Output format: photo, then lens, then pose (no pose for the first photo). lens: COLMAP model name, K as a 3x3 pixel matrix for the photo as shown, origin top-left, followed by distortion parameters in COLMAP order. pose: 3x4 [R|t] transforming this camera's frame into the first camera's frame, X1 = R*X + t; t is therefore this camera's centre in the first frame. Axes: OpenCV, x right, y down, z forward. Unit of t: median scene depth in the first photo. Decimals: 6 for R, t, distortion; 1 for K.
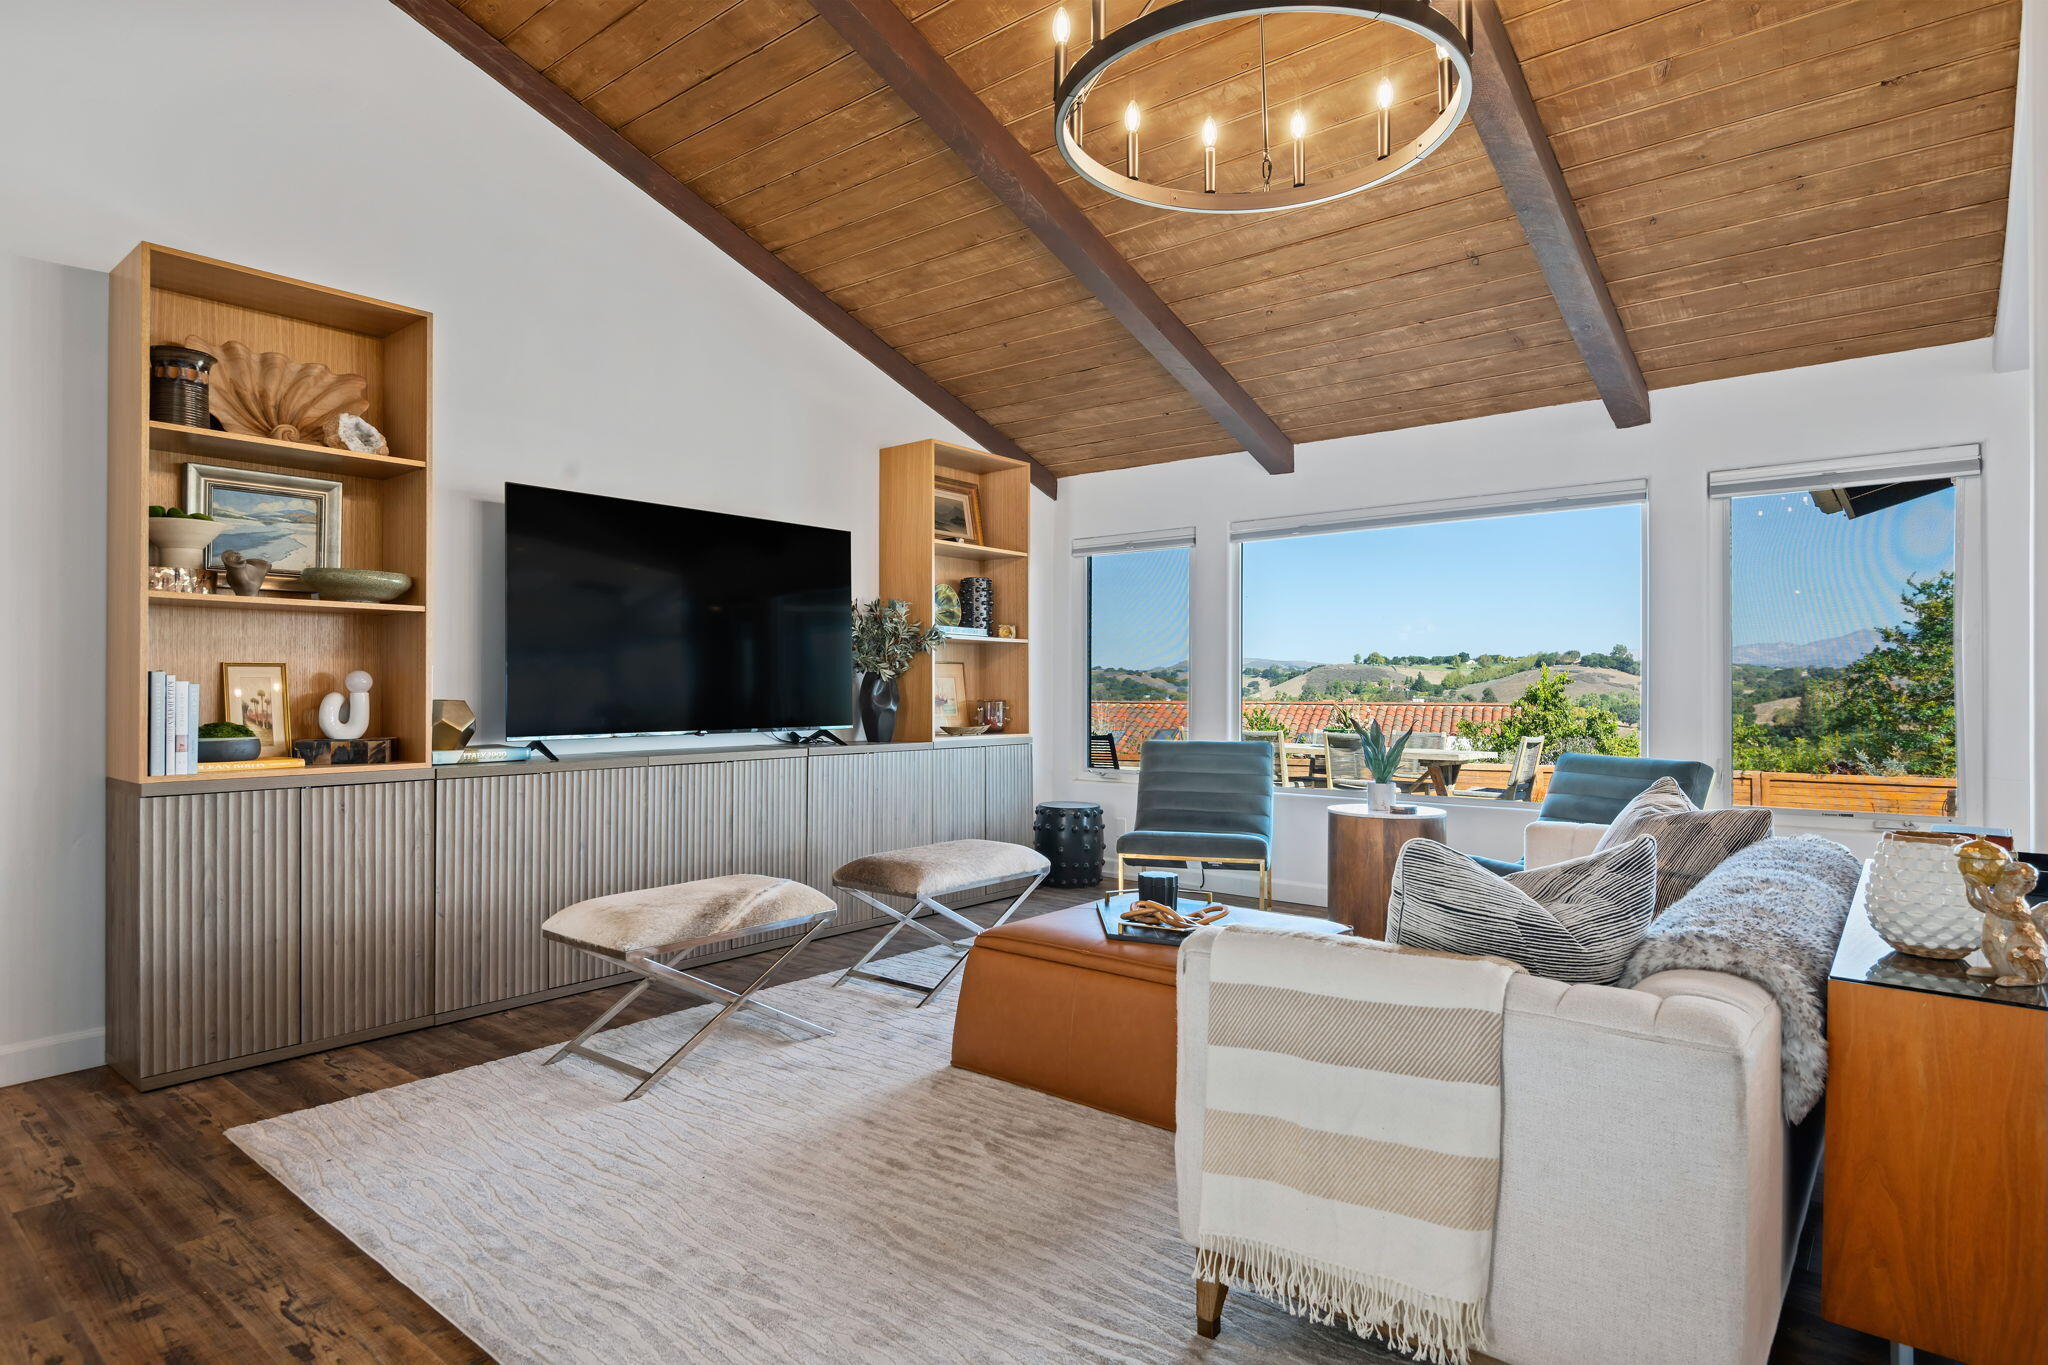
lens RADIAL K [[1093.1, 0, 1028.8], [0, 1093.1, 681.4], [0, 0, 1]] dist [-0.003082, 0.000393]
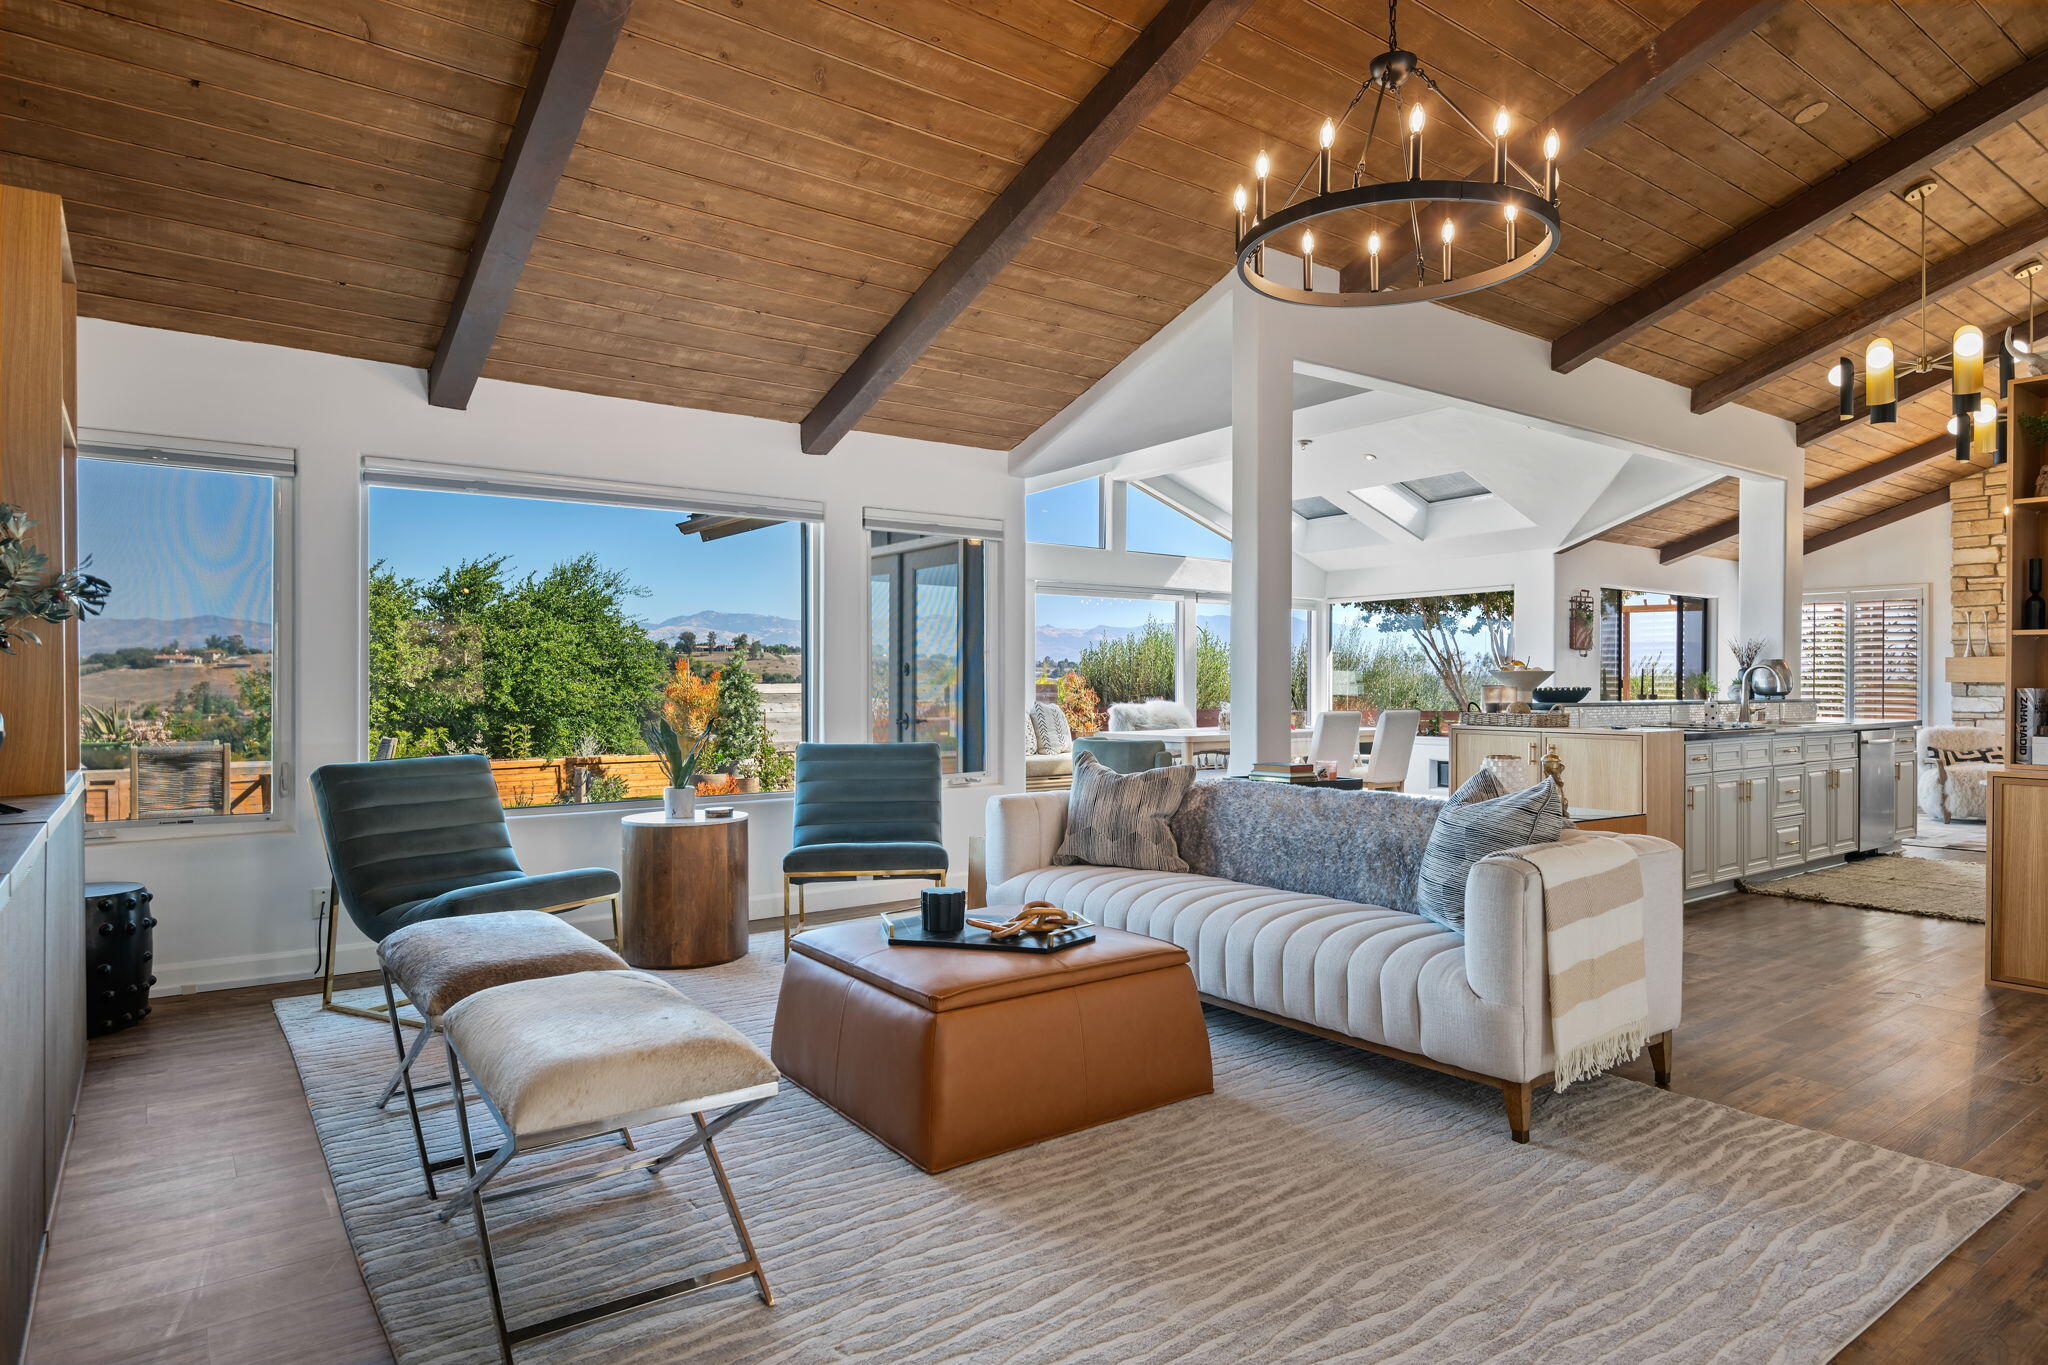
lens RADIAL K [[1169.5, 0, 1020.0], [0, 1169.5, 688.6], [0, 0, 1]] dist [0.000523, 0.000118]
pose [[0.244363, -0.006878, 0.969659, -1.557700], [-0.006336, 0.999942, 0.008689, -0.005685], [-0.969663, -0.008267, 0.244306, 1.335318]]
